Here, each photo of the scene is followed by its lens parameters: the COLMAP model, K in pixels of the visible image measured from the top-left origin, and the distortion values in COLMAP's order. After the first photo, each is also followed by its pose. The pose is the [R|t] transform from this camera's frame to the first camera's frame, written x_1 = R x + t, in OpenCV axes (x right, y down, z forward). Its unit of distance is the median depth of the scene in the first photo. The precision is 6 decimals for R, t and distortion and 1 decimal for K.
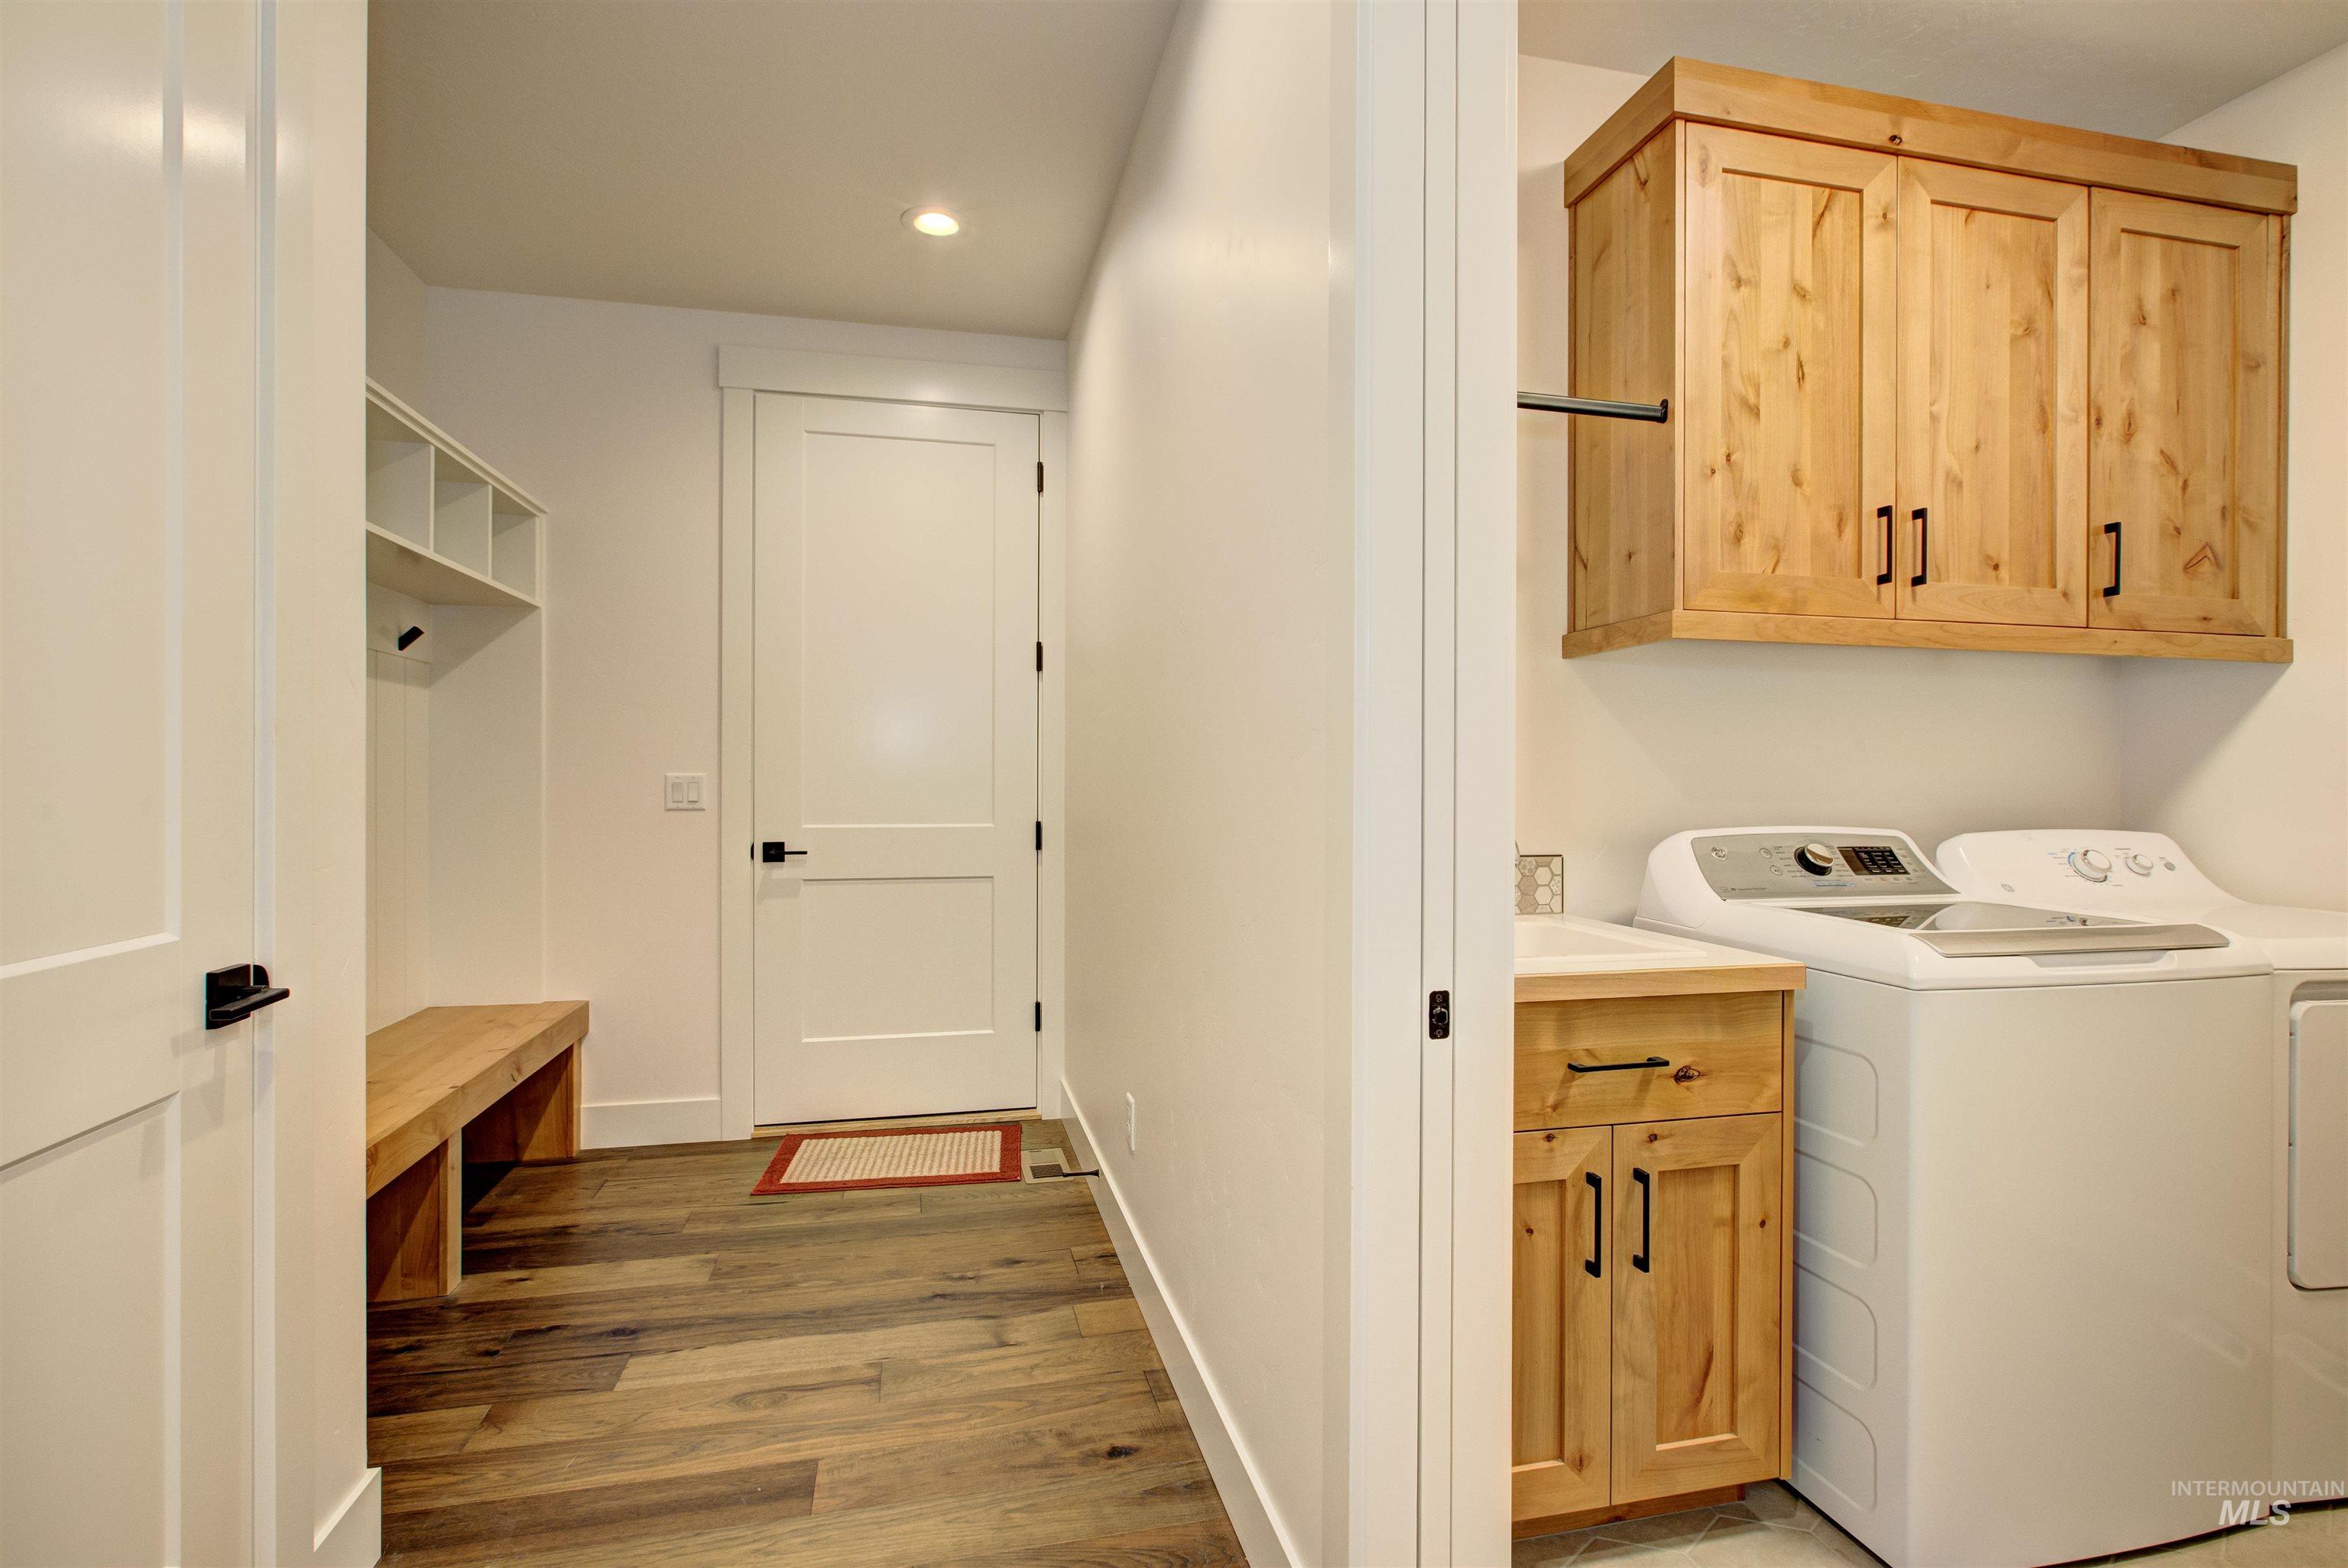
lens RADIAL K [[1093.4, 0, 1166.5], [0, 1093.4, 784.9], [0, 0, 1]] dist [-0.008487, 0.000425]
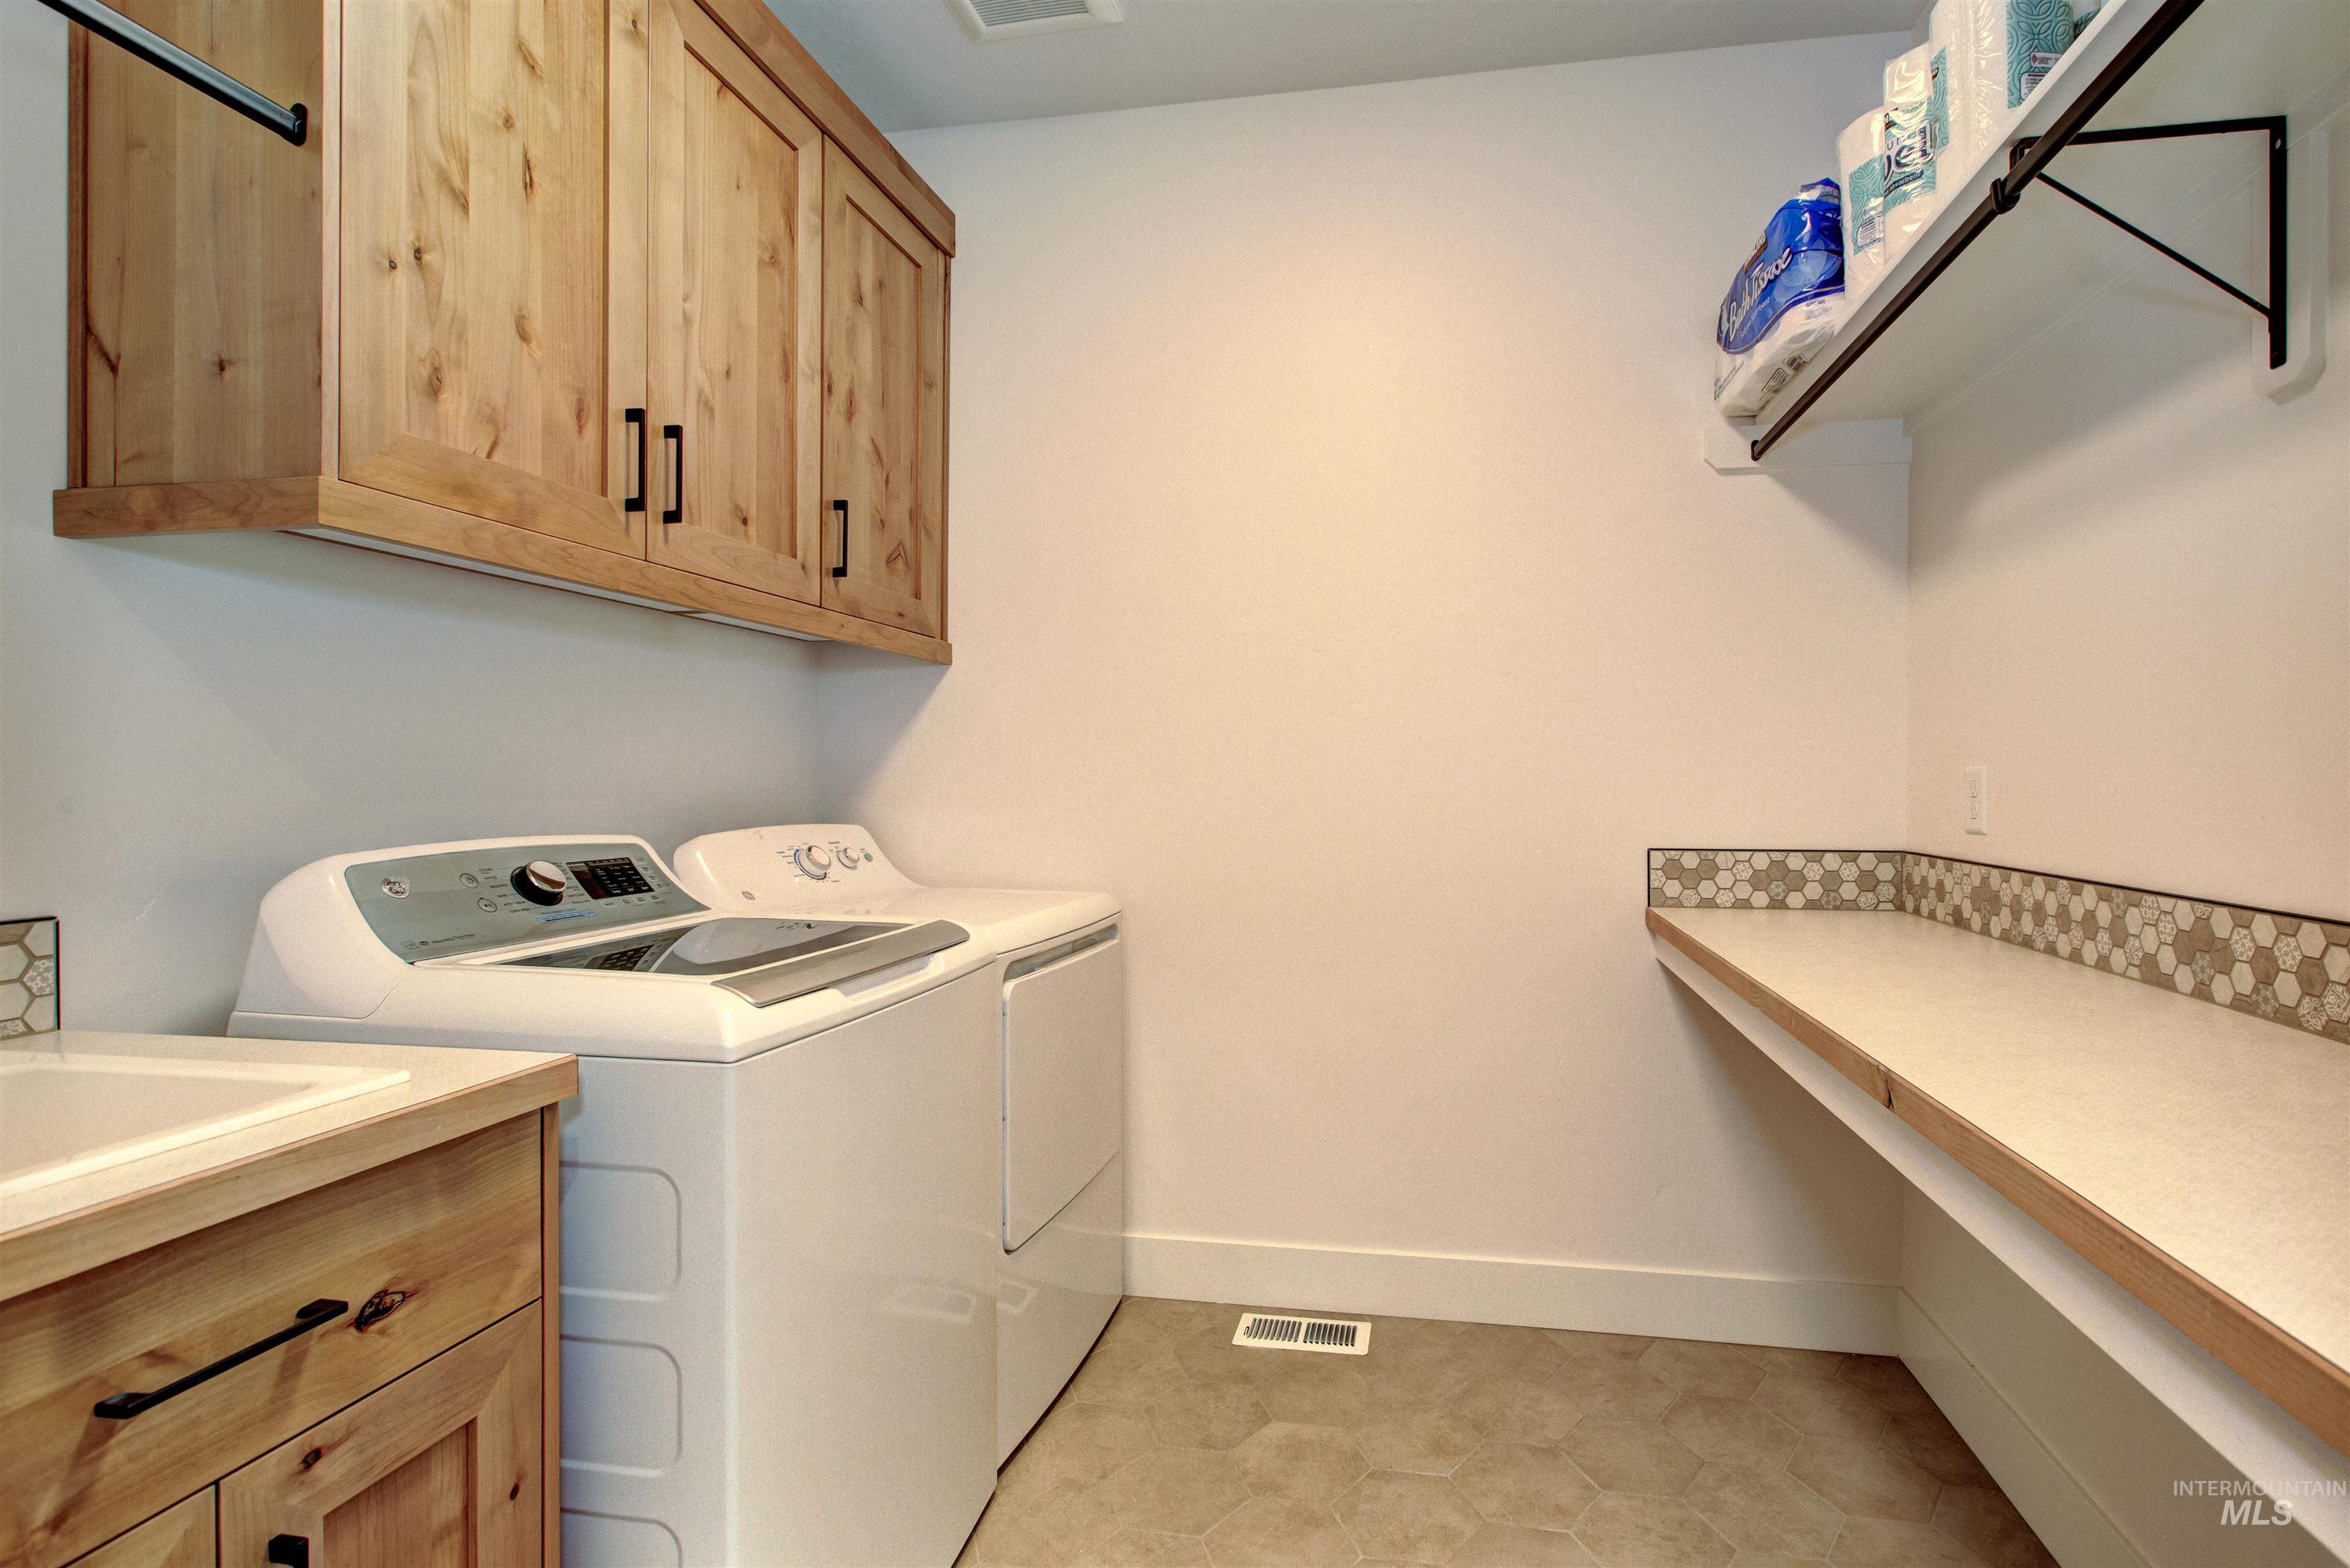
lens RADIAL K [[1081.6, 0, 1180.8], [0, 1081.6, 776.5], [0, 0, 1]] dist [-0.009622, 0.003270]
pose [[0.389831, -0.004441, 0.920876, 0.117359], [0.003662, 0.999988, 0.003273, -0.002139], [-0.920879, 0.002097, 0.389842, 0.358704]]
